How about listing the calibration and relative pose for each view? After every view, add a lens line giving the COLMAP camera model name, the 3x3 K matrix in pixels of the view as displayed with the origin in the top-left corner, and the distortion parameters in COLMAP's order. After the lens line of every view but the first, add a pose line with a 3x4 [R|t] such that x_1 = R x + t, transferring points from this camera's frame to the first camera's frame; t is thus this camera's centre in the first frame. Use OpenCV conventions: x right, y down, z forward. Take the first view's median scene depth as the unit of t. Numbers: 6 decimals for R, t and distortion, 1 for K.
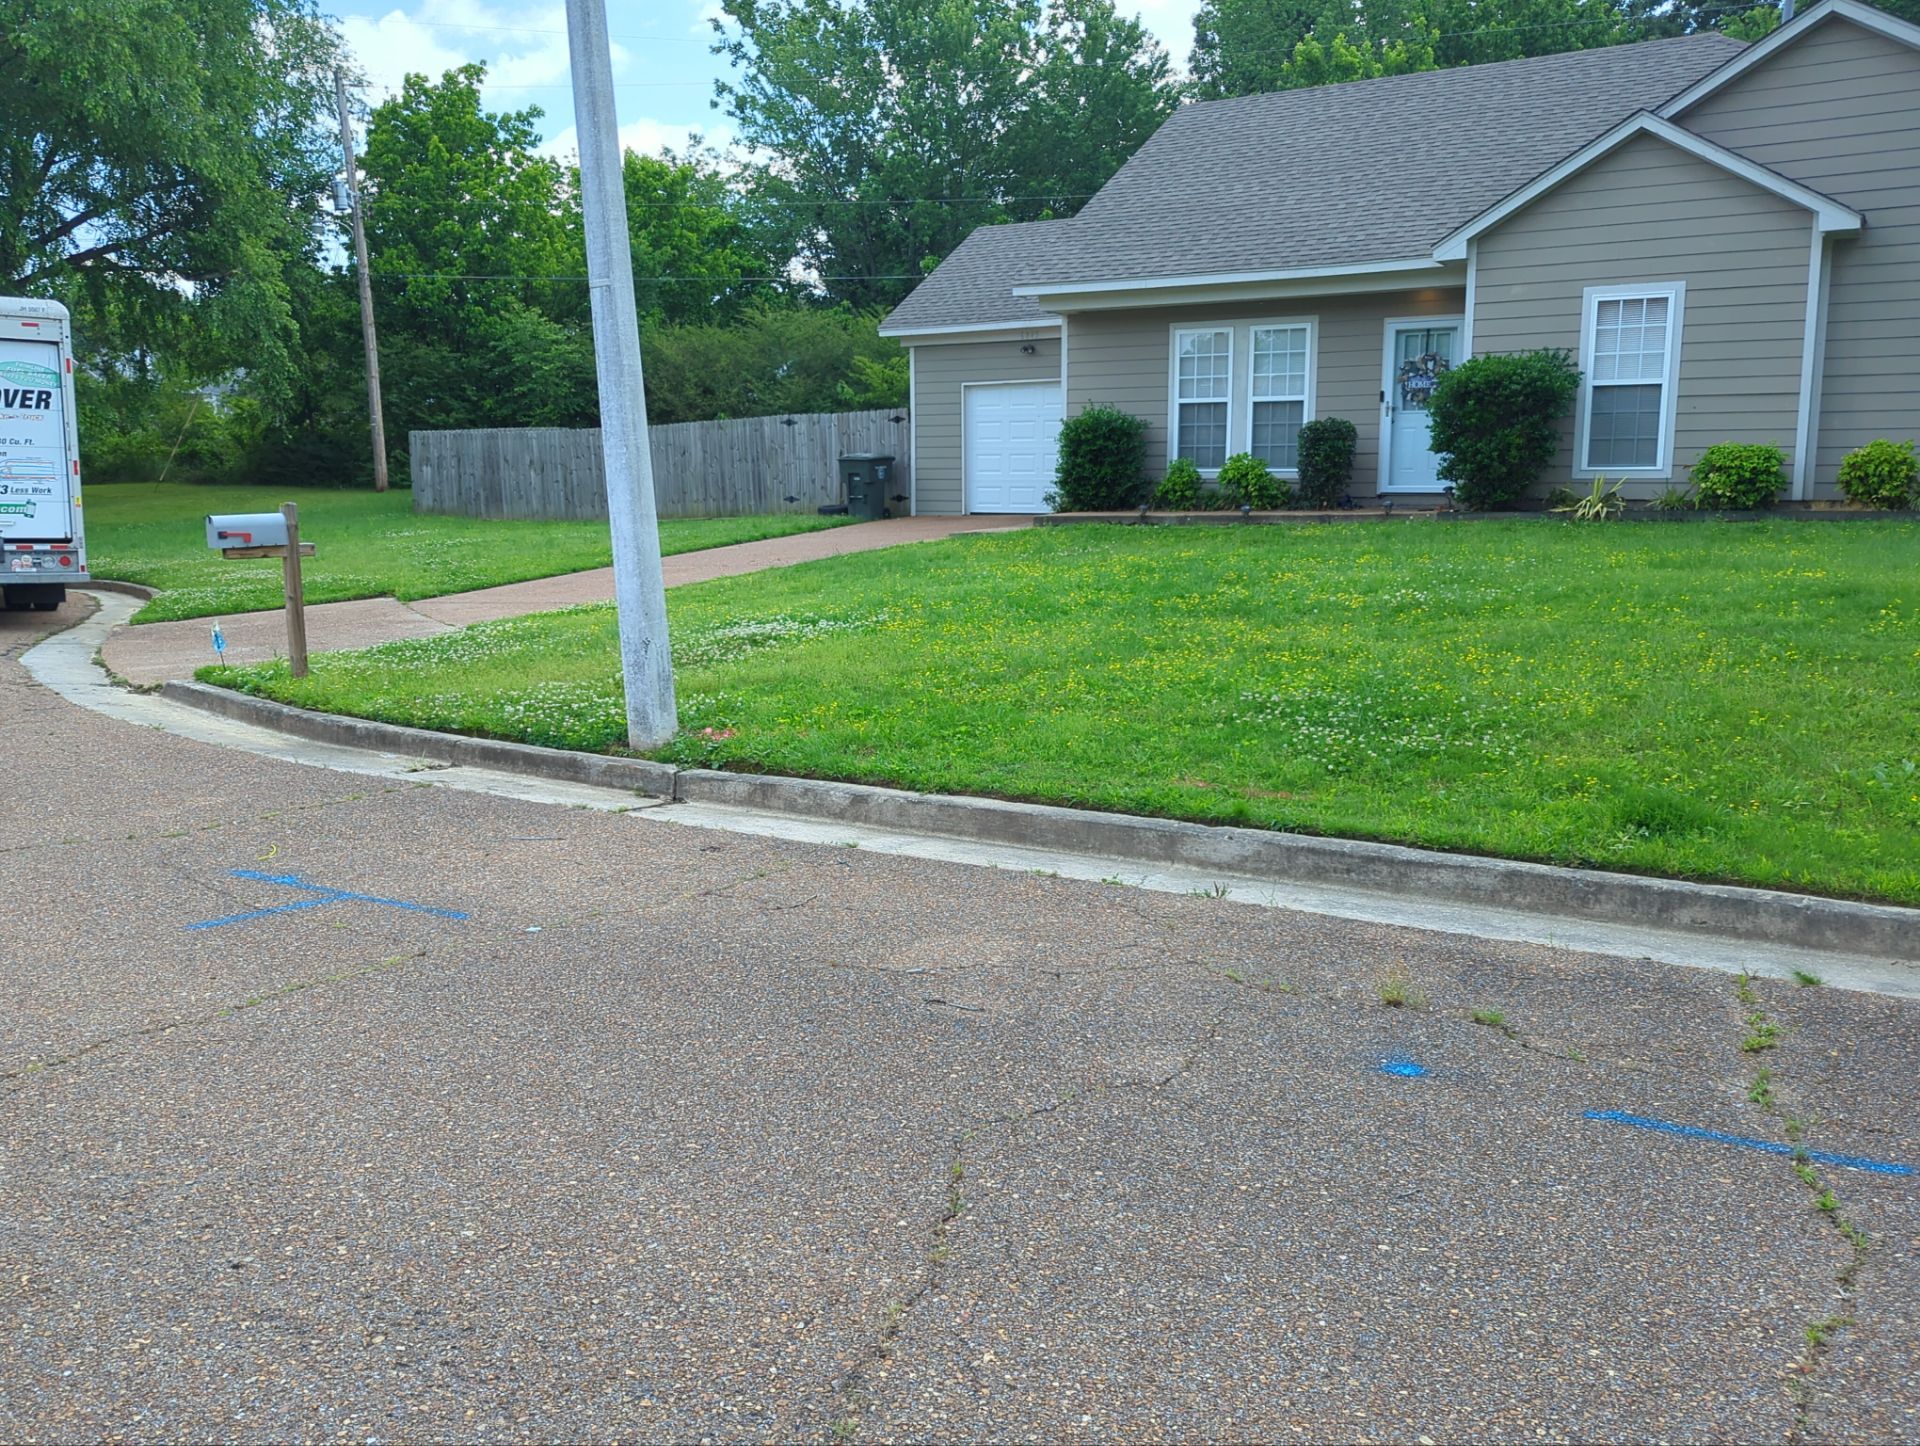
lens RADIAL K [[1574.9, 0, 935.2], [0, 1574.9, 717.0], [0, 0, 1]] dist [0.055646, -0.010228]
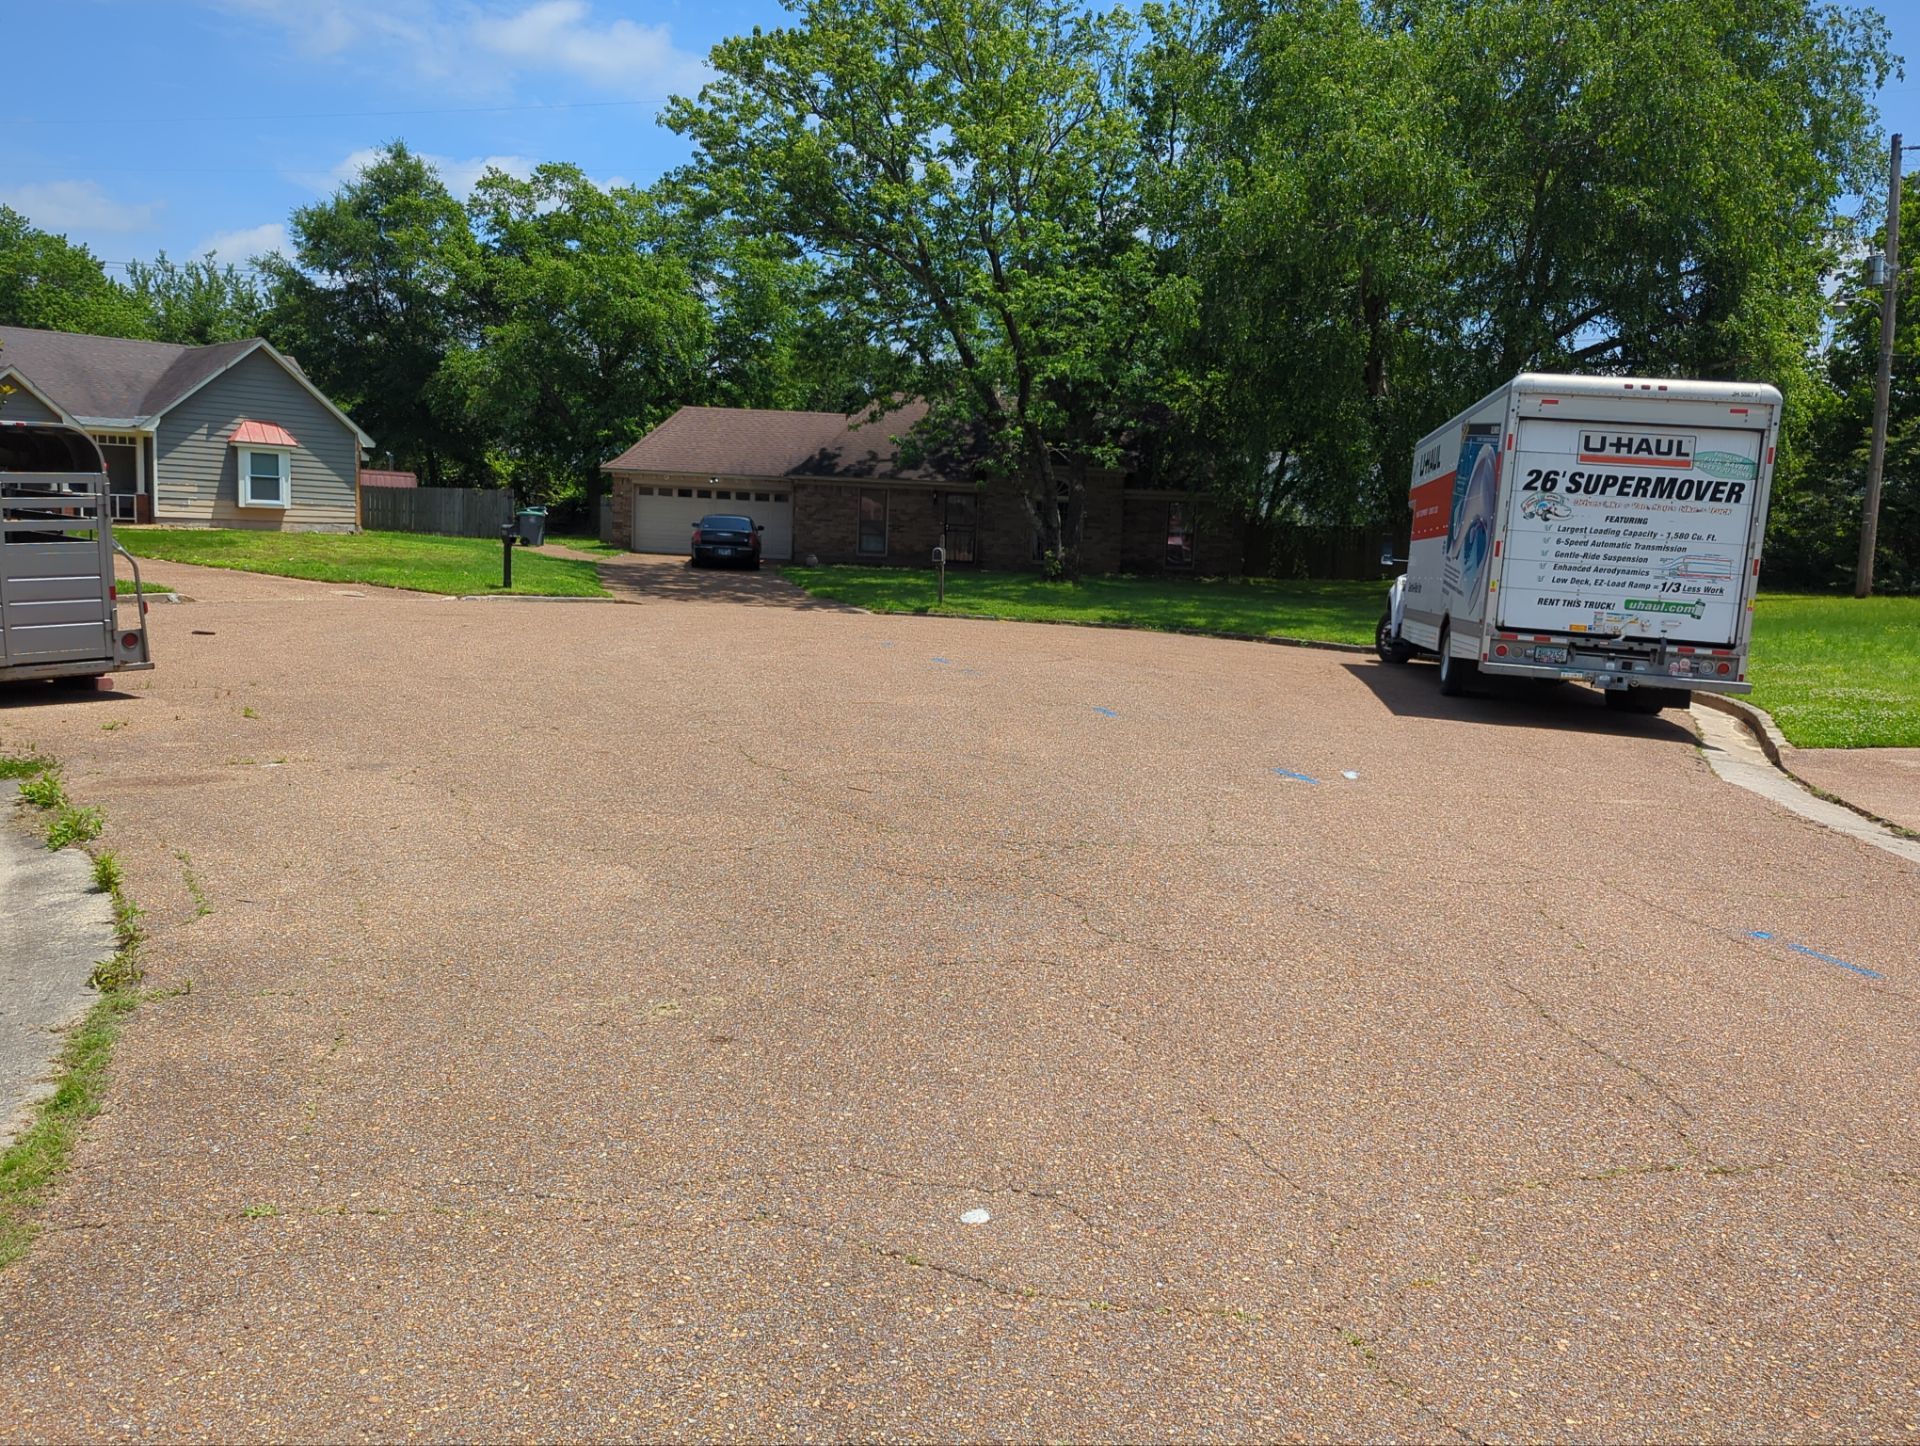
lens RADIAL K [[1570.6, 0, 956.5], [0, 1570.6, 715.5], [0, 0, 1]] dist [0.061741, -0.055044]
pose [[0.719296, 0.117472, -0.684700, -0.214552], [-0.156367, 0.987685, 0.005187, -0.007057], [0.676877, 0.103333, 0.728807, 0.047962]]
